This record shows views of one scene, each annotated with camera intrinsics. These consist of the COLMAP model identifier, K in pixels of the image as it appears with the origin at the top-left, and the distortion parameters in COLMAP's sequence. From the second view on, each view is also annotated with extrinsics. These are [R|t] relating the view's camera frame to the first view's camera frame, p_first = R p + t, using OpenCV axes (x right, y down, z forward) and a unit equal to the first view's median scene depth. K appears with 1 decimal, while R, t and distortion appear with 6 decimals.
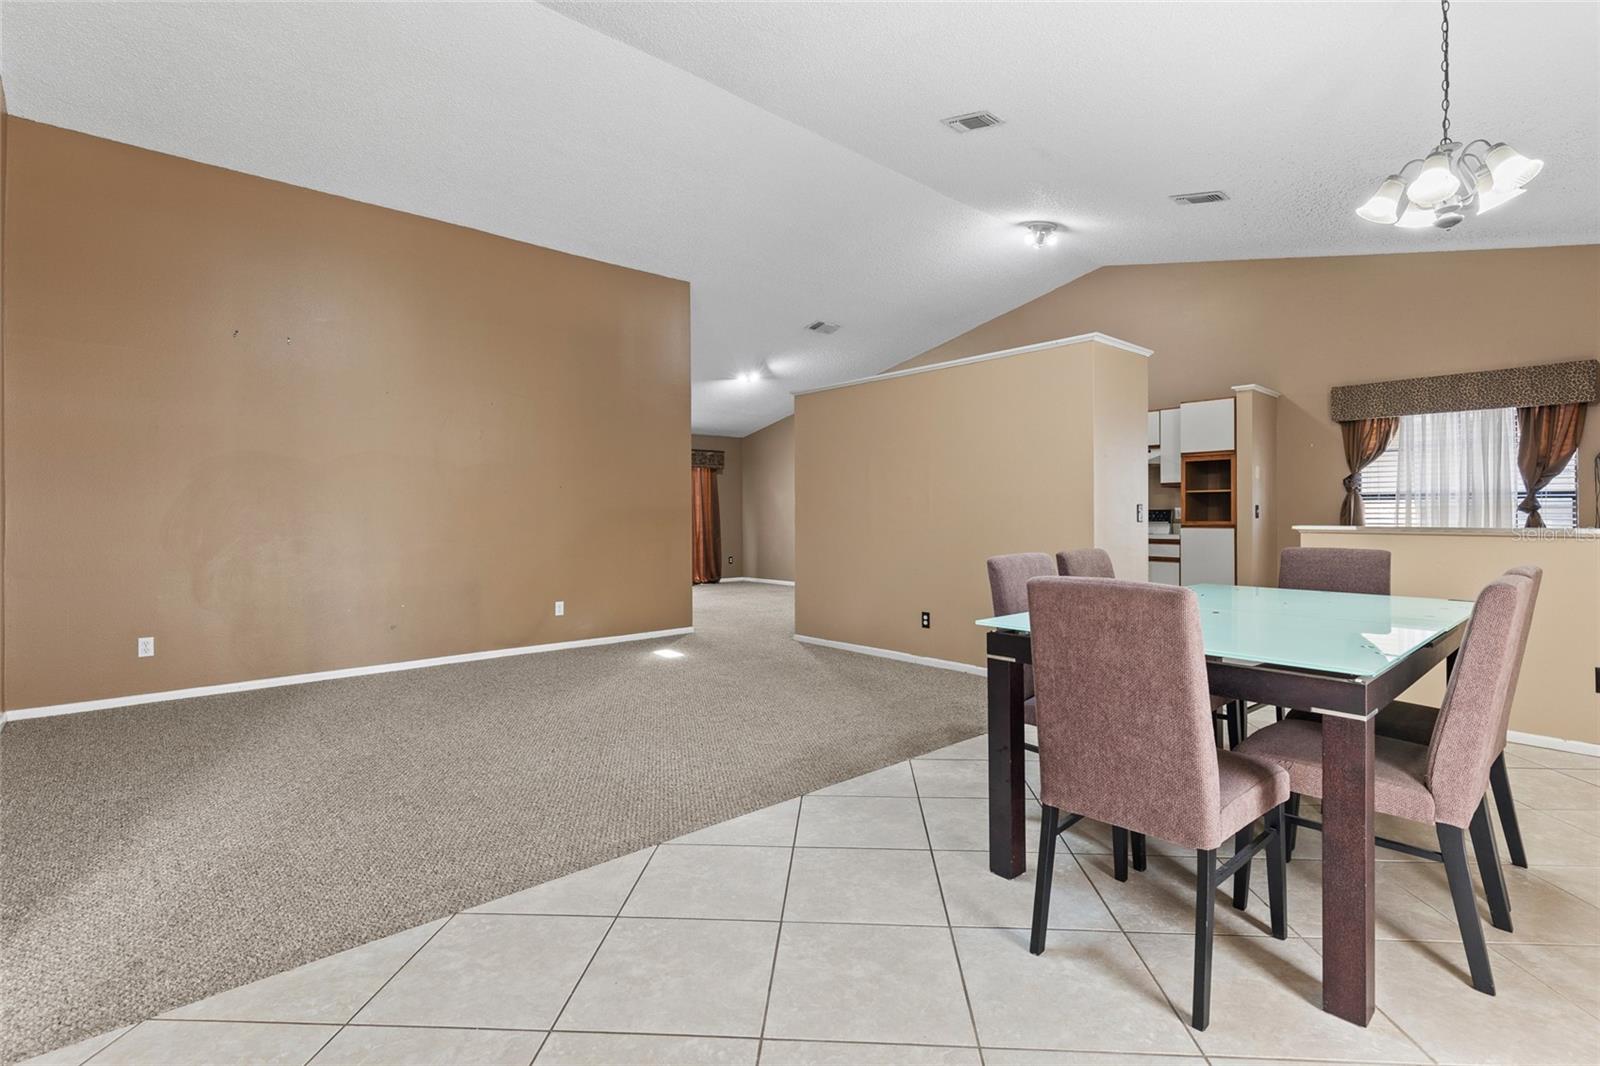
lens RADIAL K [[722.8, 0, 811.9], [0, 722.8, 521.3], [0, 0, 1]] dist [0.007194, 0.000000]
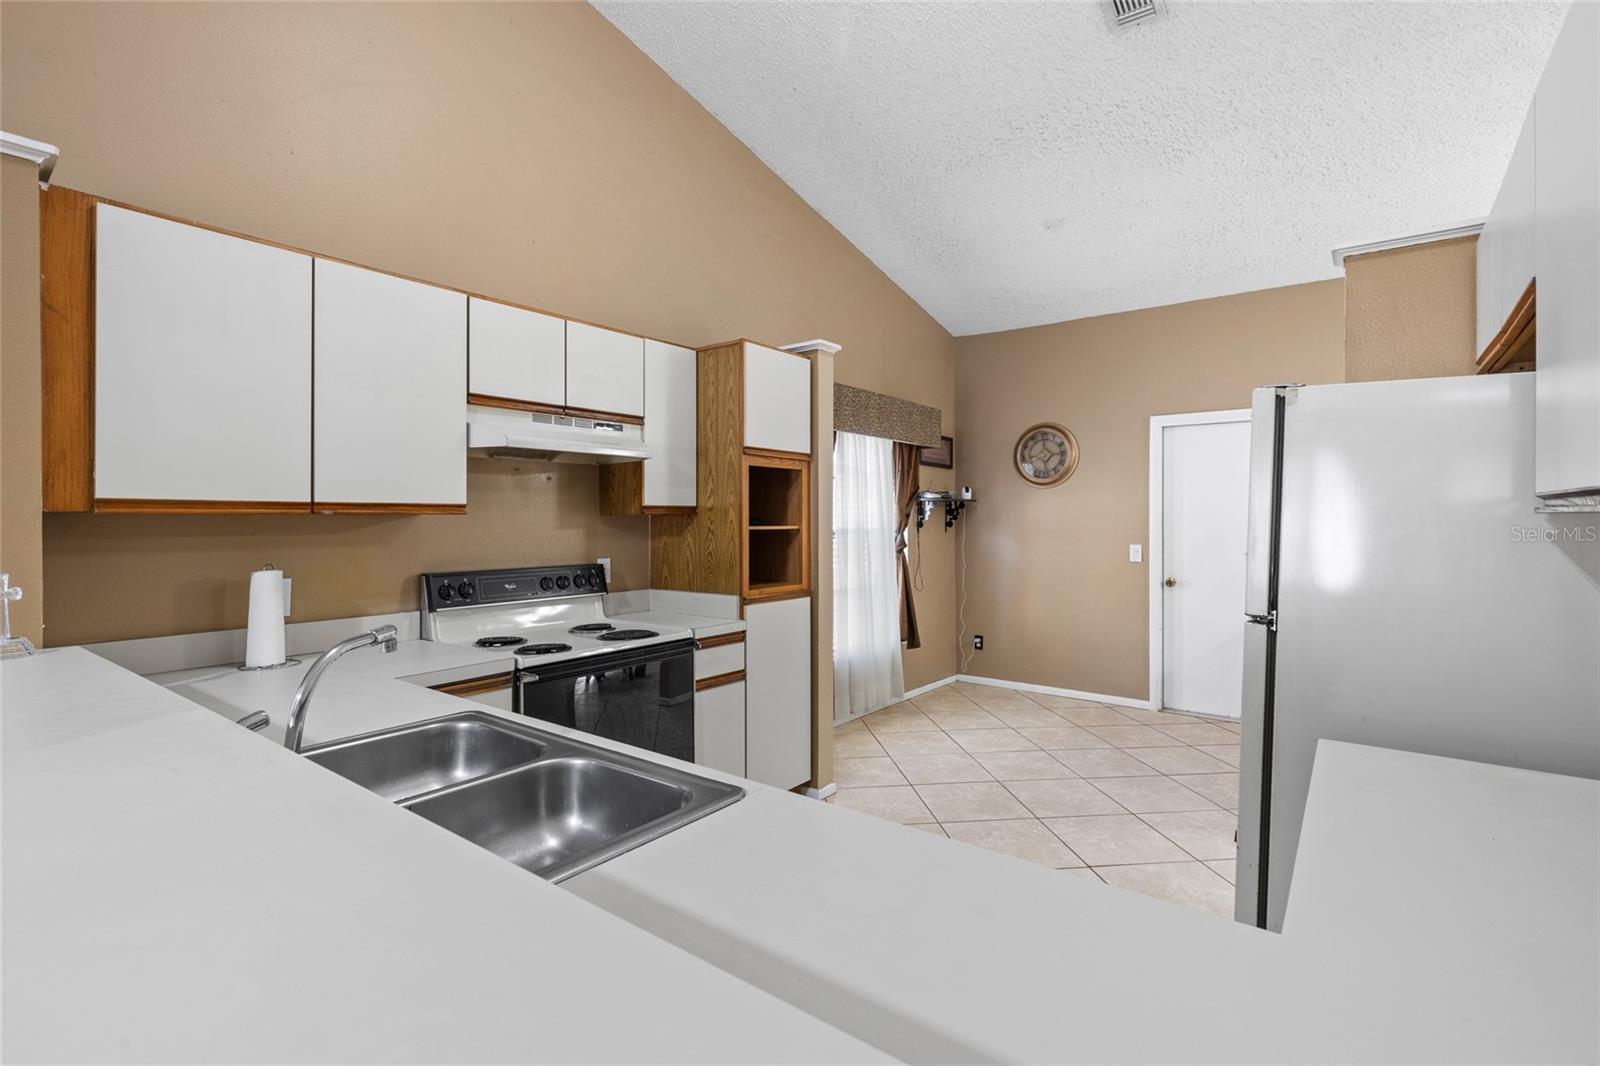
lens RADIAL K [[722.8, 0, 802.7], [0, 722.8, 518.7], [0, 0, 1]] dist [0.007194, 0.000000]
pose [[-0.165121, 0.003173, 0.986268, 0.035082], [0.009291, 0.999955, -0.001662, -0.033068], [-0.986230, 0.008889, -0.165143, 0.769816]]
